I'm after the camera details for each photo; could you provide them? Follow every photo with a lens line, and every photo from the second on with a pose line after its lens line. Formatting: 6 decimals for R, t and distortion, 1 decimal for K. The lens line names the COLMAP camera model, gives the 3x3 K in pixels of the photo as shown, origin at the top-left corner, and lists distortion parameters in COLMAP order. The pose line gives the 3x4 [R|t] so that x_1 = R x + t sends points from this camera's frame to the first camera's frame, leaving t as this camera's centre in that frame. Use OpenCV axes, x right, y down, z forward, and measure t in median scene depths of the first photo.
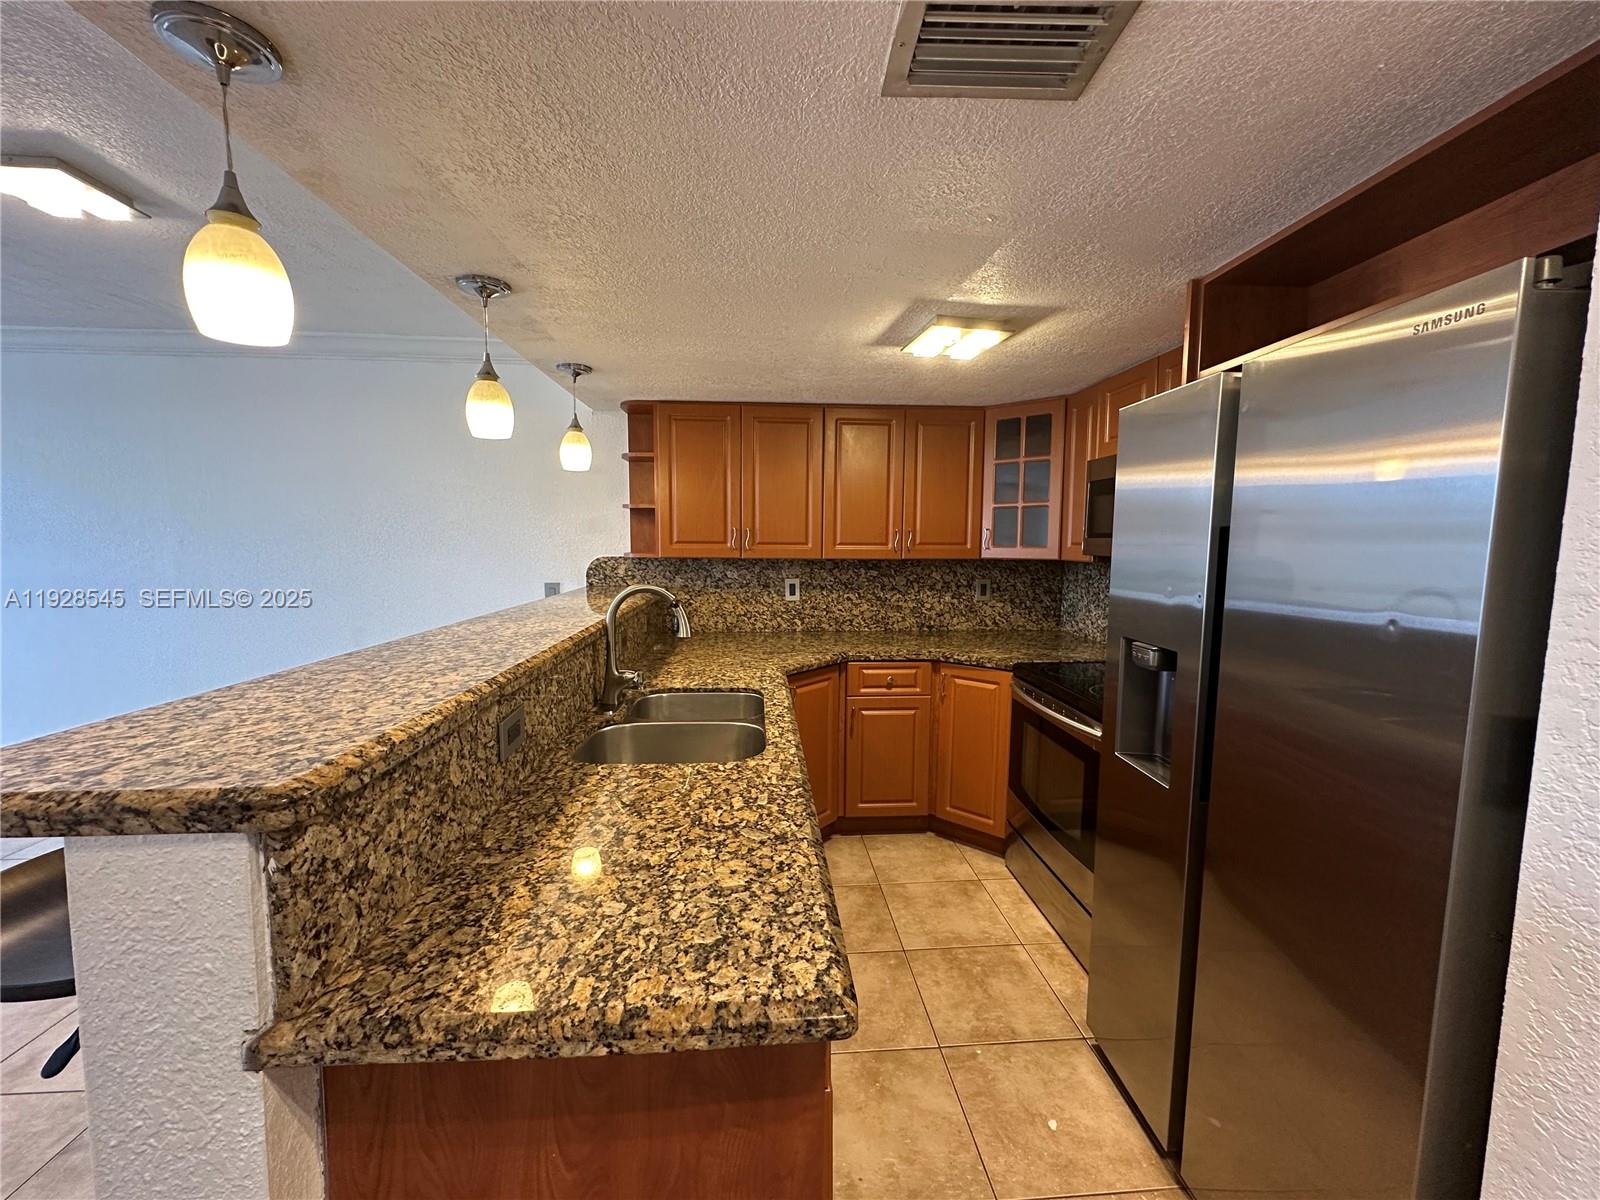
lens RADIAL K [[638.3, 0, 800.9], [0, 638.3, 601.5], [0, 0, 1]] dist [-0.002857, 0.000729]
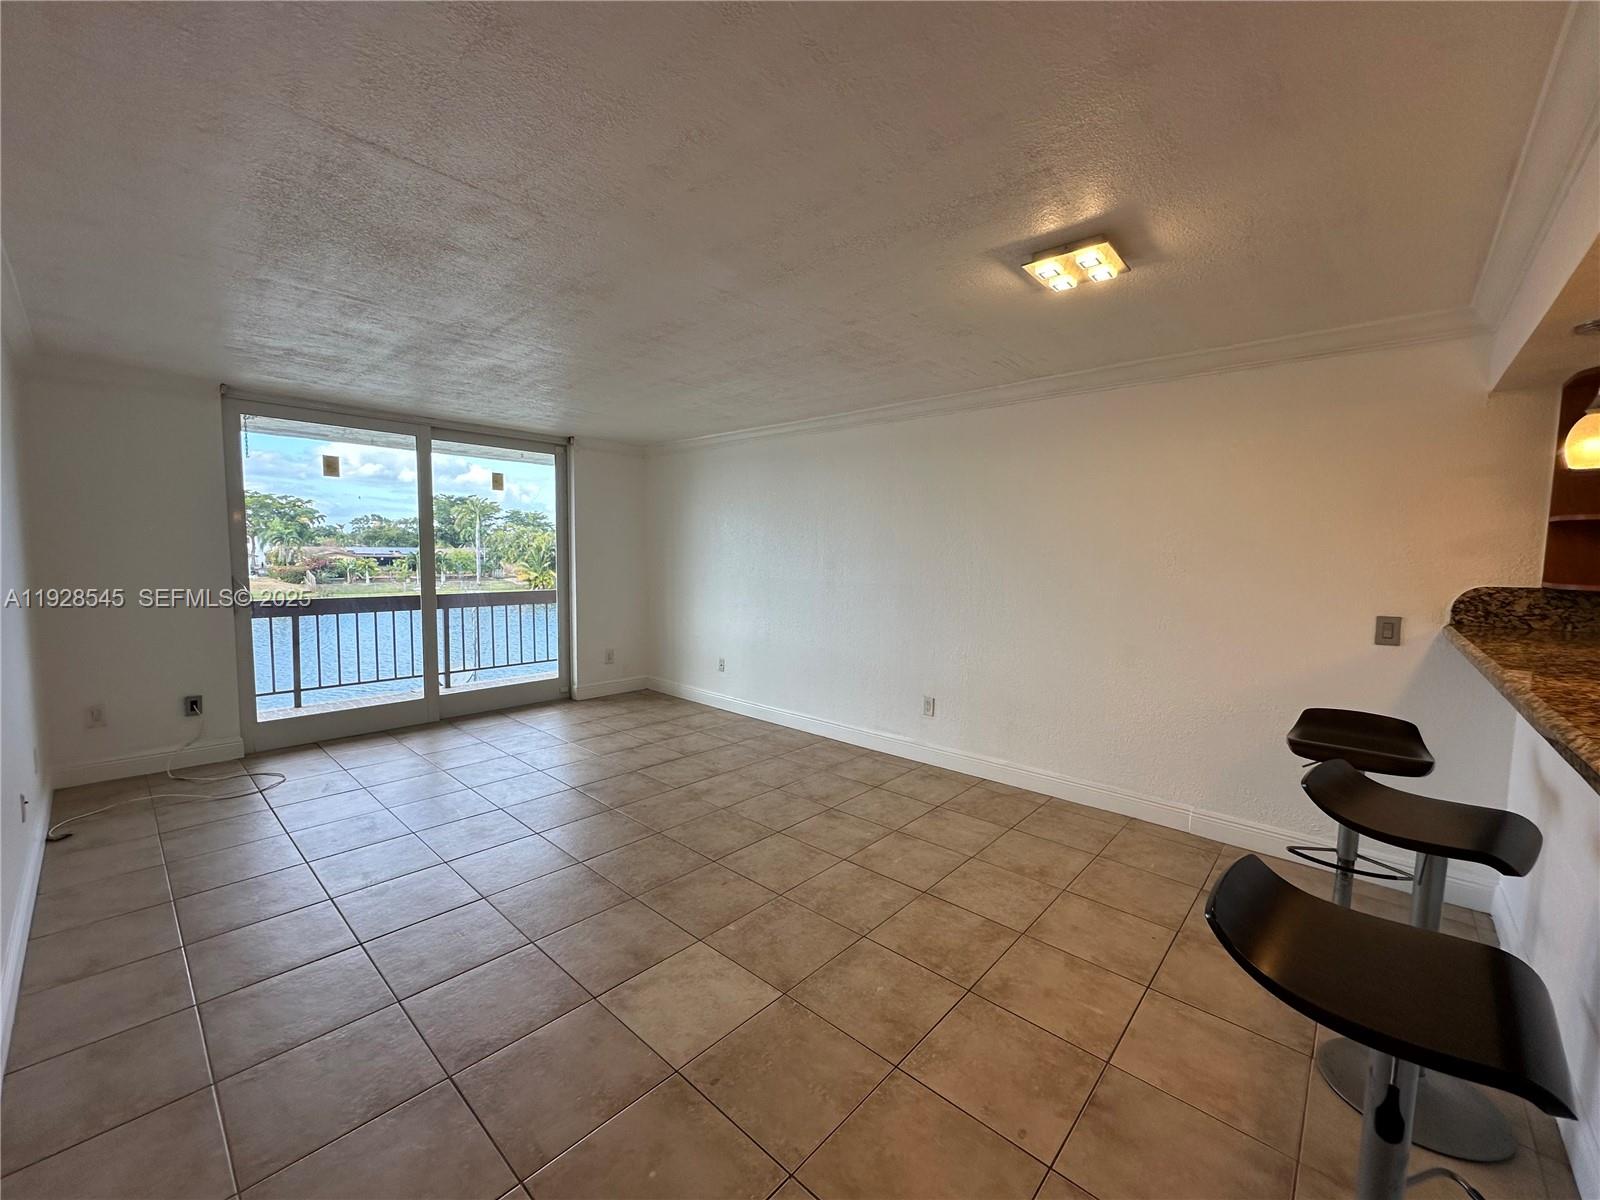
lens RADIAL K [[638.3, 0, 800.9], [0, 638.3, 601.5], [0, 0, 1]] dist [-0.002857, 0.000729]
pose [[0.689995, 0.060958, -0.721243, -0.832444], [-0.081994, 0.996616, 0.005791, 0.020321], [0.719155, 0.055142, 0.692658, -0.214547]]
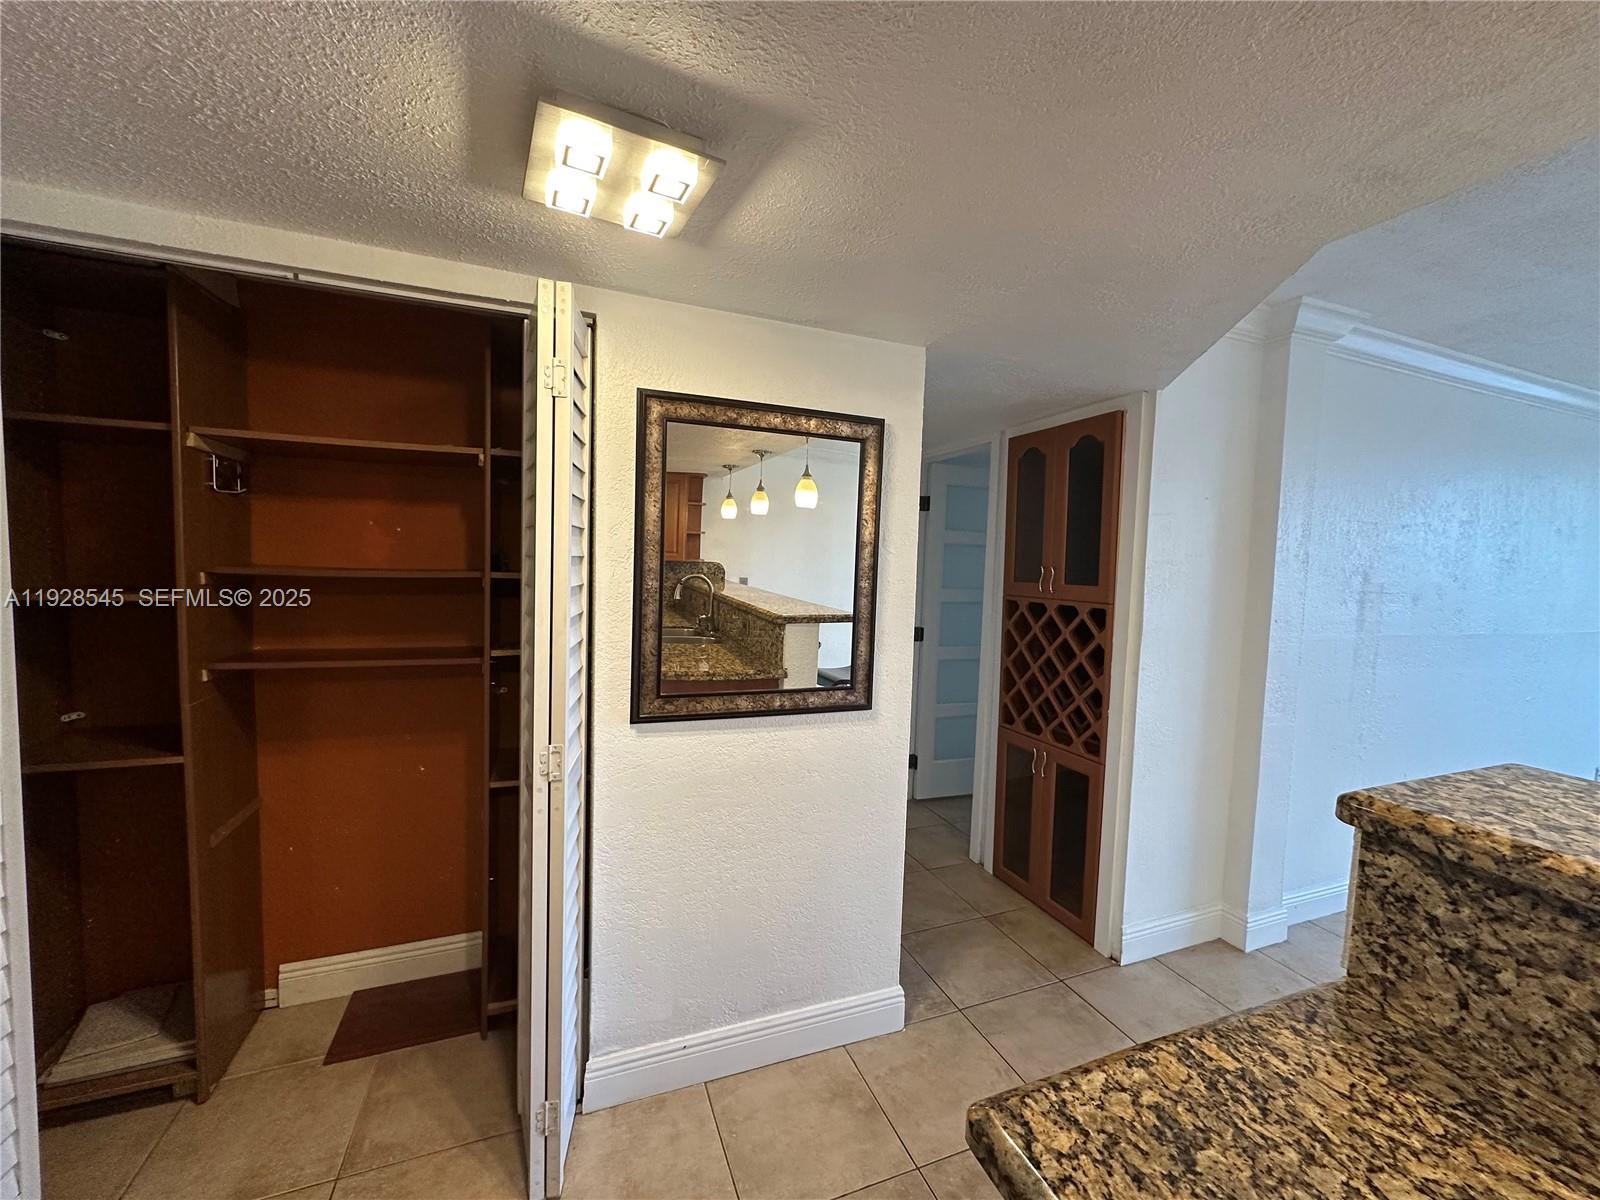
lens RADIAL K [[638.3, 0, 800.9], [0, 638.3, 601.5], [0, 0, 1]] dist [-0.002857, 0.000729]
pose [[-0.952961, -0.017355, -0.302597, 0.318270], [-0.067026, 0.985708, 0.154552, -0.105063], [0.295590, 0.167564, -0.940505, 0.882371]]
